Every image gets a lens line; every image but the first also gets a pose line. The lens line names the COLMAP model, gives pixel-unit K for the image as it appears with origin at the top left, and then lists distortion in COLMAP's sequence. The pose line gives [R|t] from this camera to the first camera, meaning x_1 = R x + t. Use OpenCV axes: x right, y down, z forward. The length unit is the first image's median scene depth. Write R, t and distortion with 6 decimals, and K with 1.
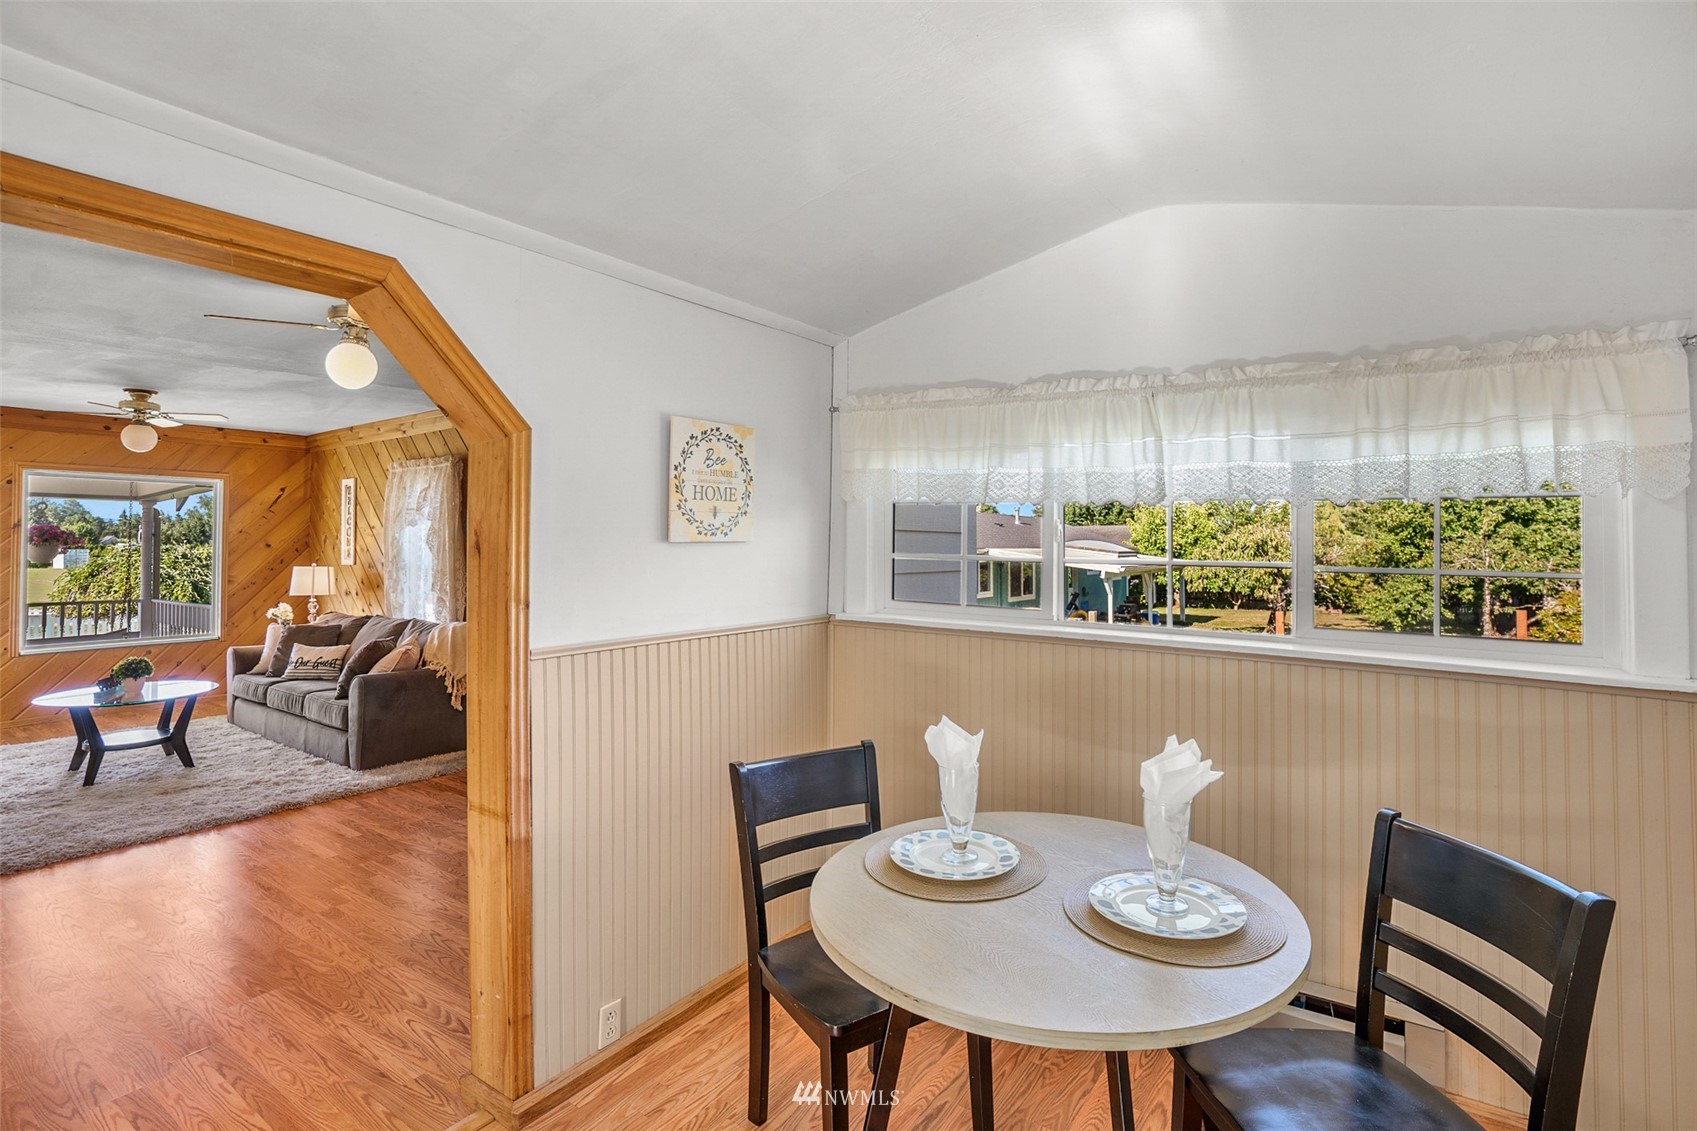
lens RADIAL K [[802.4, 0, 857.2], [0, 802.4, 523.8], [0, 0, 1]] dist [-0.069159, 0.027163]
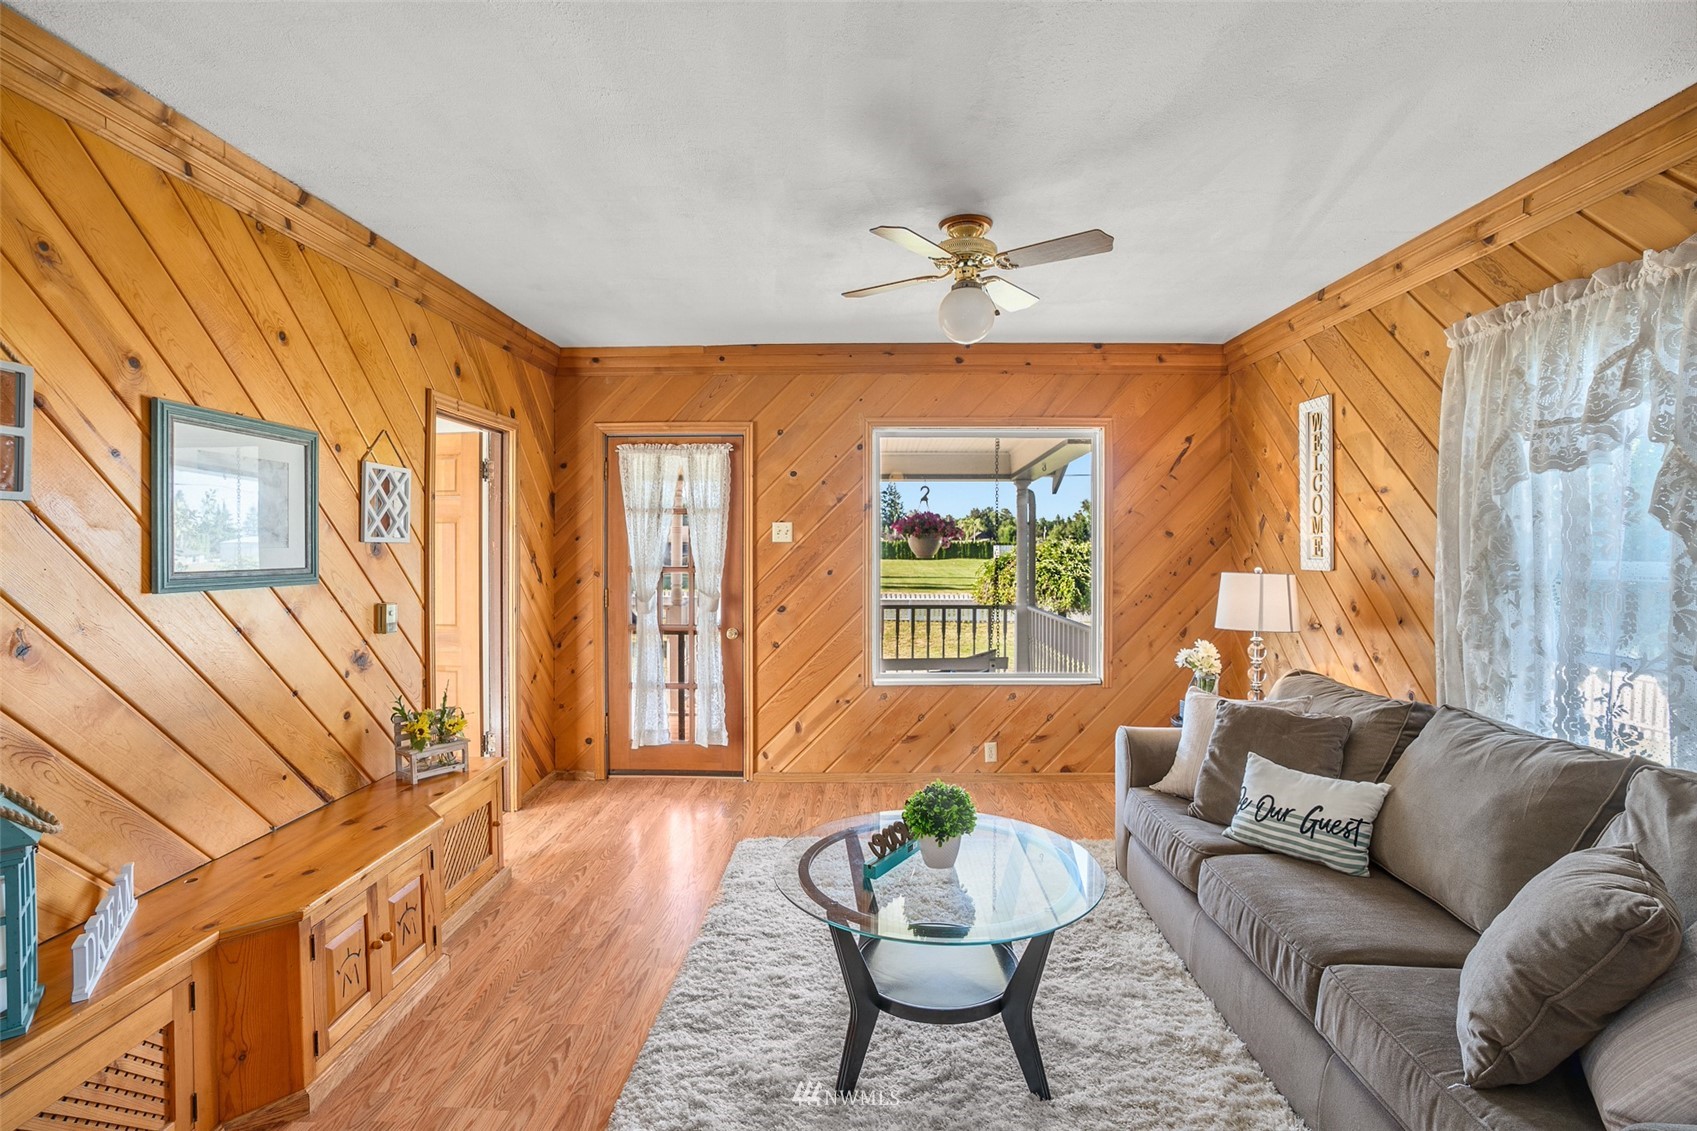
lens RADIAL K [[782.8, 0, 850.2], [0, 782.8, 550.5], [0, 0, 1]] dist [-0.063040, 0.020578]
pose [[0.543986, 0.008952, -0.839047, -0.461496], [0.022390, 0.999432, 0.025180, 0.023711], [0.838796, -0.032484, 0.543476, 0.555192]]
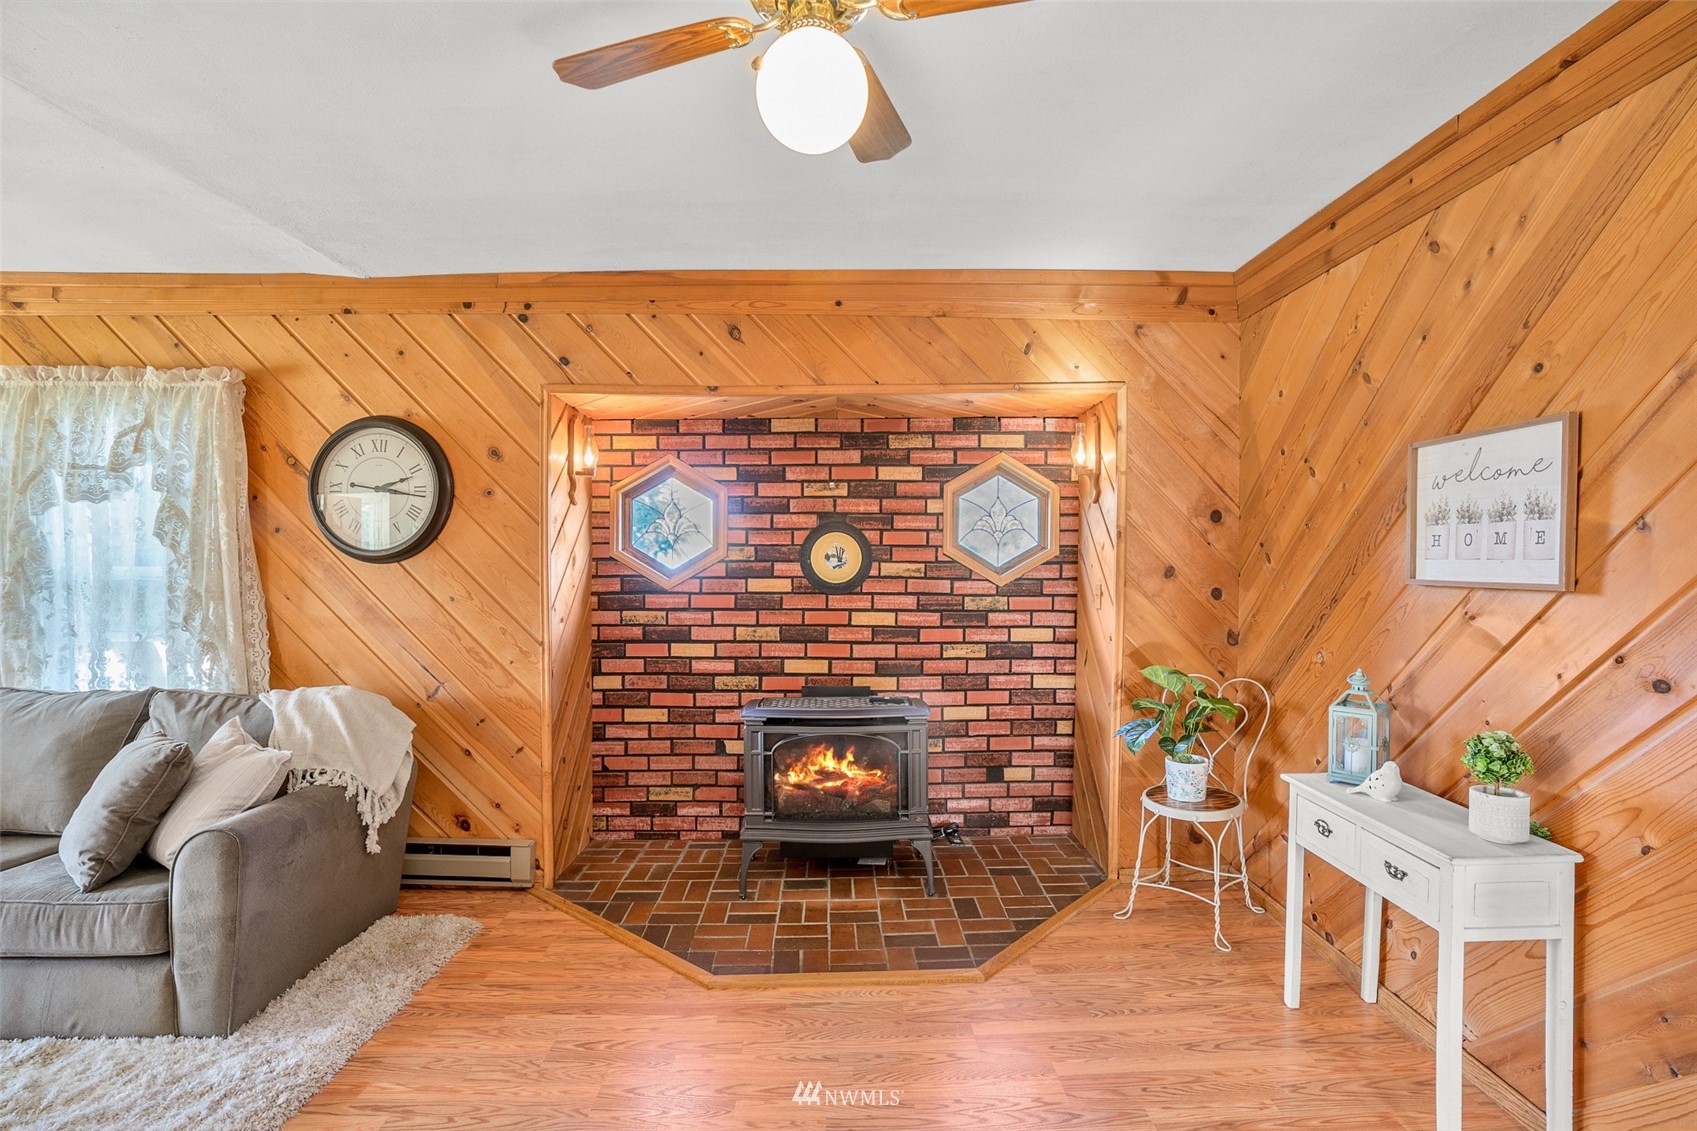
lens RADIAL K [[792.5, 0, 850.6], [0, 792.5, 568.8], [0, 0, 1]] dist [-0.067564, 0.027120]
pose [[0.815510, -0.001403, 0.578741, -0.457978], [-0.023693, 0.999078, 0.035808, 0.016955], [-0.578257, -0.042914, 0.814725, 0.339052]]
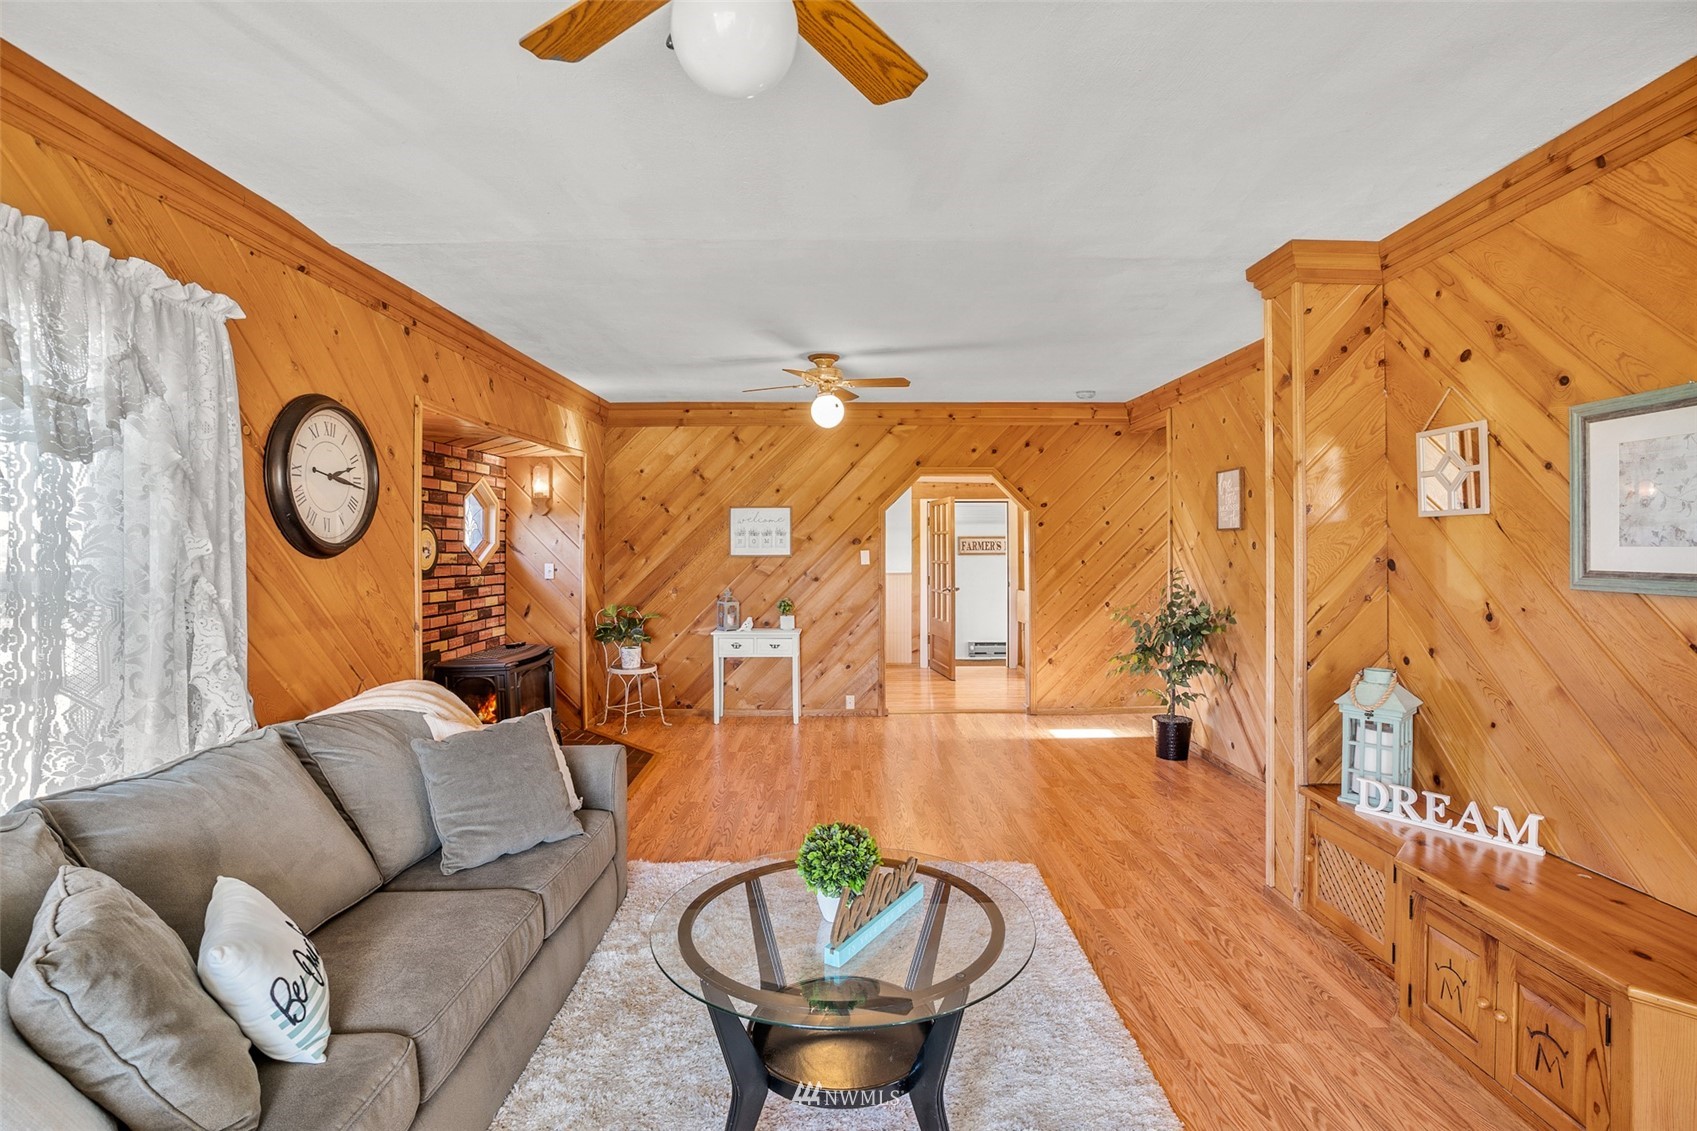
lens RADIAL K [[796.6, 0, 849.0], [0, 796.6, 540.8], [0, 0, 1]] dist [-0.066663, 0.028219]
pose [[-0.569097, 0.013453, 0.822161, -0.966561], [-0.017278, 0.999450, -0.028313, 0.036005], [-0.822089, -0.030319, -0.568551, 0.933152]]
